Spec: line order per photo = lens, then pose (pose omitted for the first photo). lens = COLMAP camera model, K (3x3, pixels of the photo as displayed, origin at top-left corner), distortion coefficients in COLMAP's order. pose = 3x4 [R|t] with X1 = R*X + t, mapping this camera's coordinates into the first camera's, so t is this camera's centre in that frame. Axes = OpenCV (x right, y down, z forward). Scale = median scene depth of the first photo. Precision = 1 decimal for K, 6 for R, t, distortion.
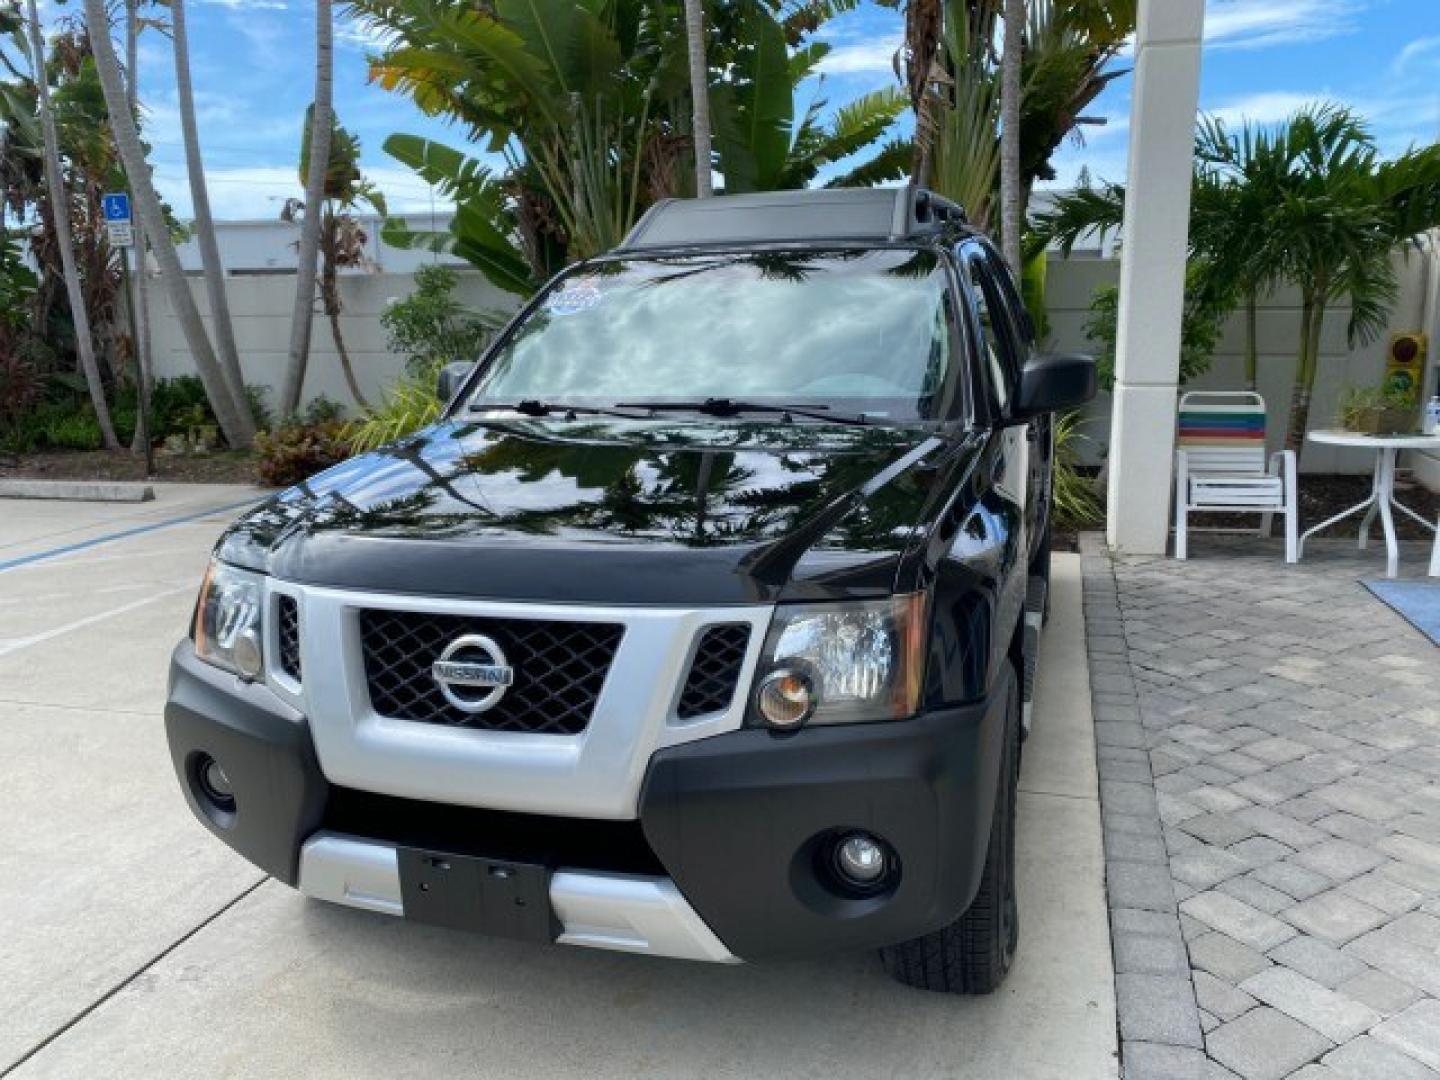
lens RADIAL K [[1102.6, 0, 720.7], [0, 1102.6, 529.3], [0, 0, 1]] dist [0.029914, -0.035017]
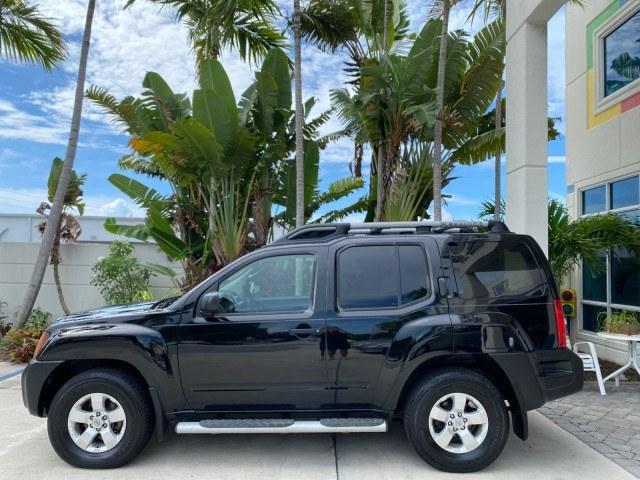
lens RADIAL K [[490.0, 0, 317.6], [0, 490.0, 239.9], [0, 0, 1]] dist [0.029914, -0.035017]
pose [[0.955825, 0.051713, 0.289350, -0.335101], [0.023060, 0.968175, -0.249209, -0.037638], [-0.293029, 0.244873, 0.924214, 0.208676]]
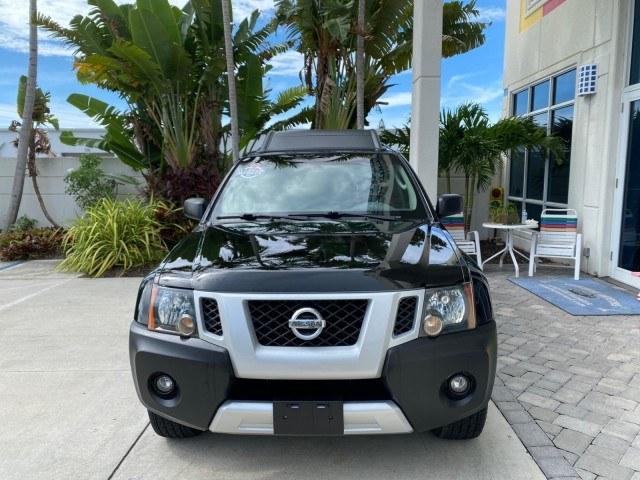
lens RADIAL K [[490.0, 0, 319.0], [0, 490.0, 235.5], [0, 0, 1]] dist [0.029914, -0.035017]
pose [[0.963524, -0.024069, 0.266537, -0.167585], [0.044087, 0.996616, -0.069376, 0.004282], [-0.263965, 0.078596, 0.961325, -0.020954]]
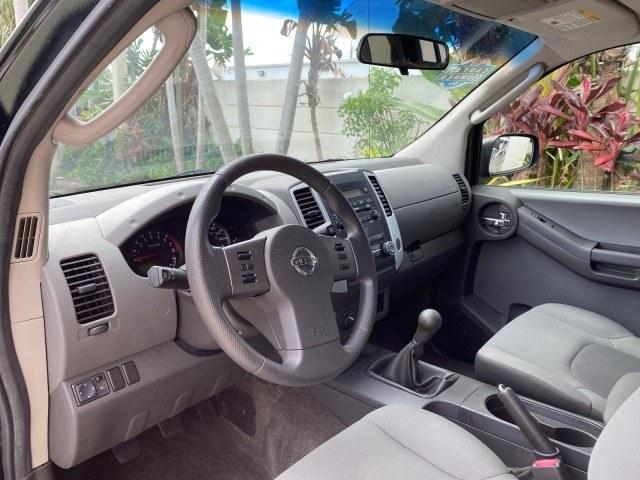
lens RADIAL K [[490.0, 0, 325.4], [0, 490.0, 241.9], [0, 0, 1]] dist [0.029914, -0.035017]
pose [[0.919617, 0.131490, -0.370155, -0.153206], [-0.108895, 0.990716, 0.081391, -0.144909], [0.377421, -0.034540, 0.925398, 0.807229]]
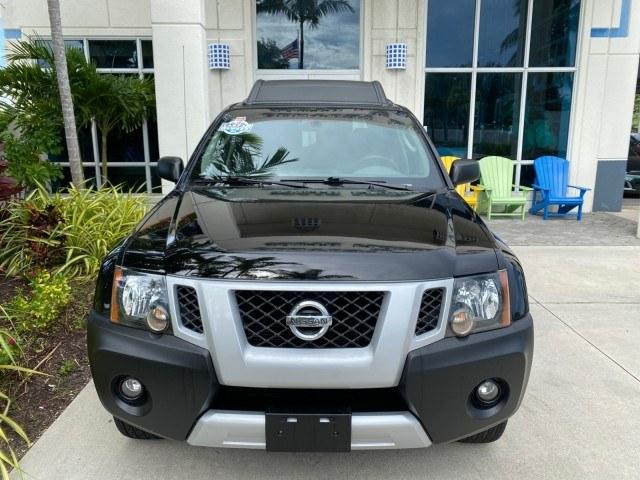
lens RADIAL K [[490.0, 0, 319.3], [0, 490.0, 237.6], [0, 0, 1]] dist [0.029914, -0.035017]
pose [[0.952911, -0.031908, 0.301565, -0.161450], [0.027069, 0.999429, 0.020210, -0.011840], [-0.302038, -0.011095, 0.953231, 0.058570]]
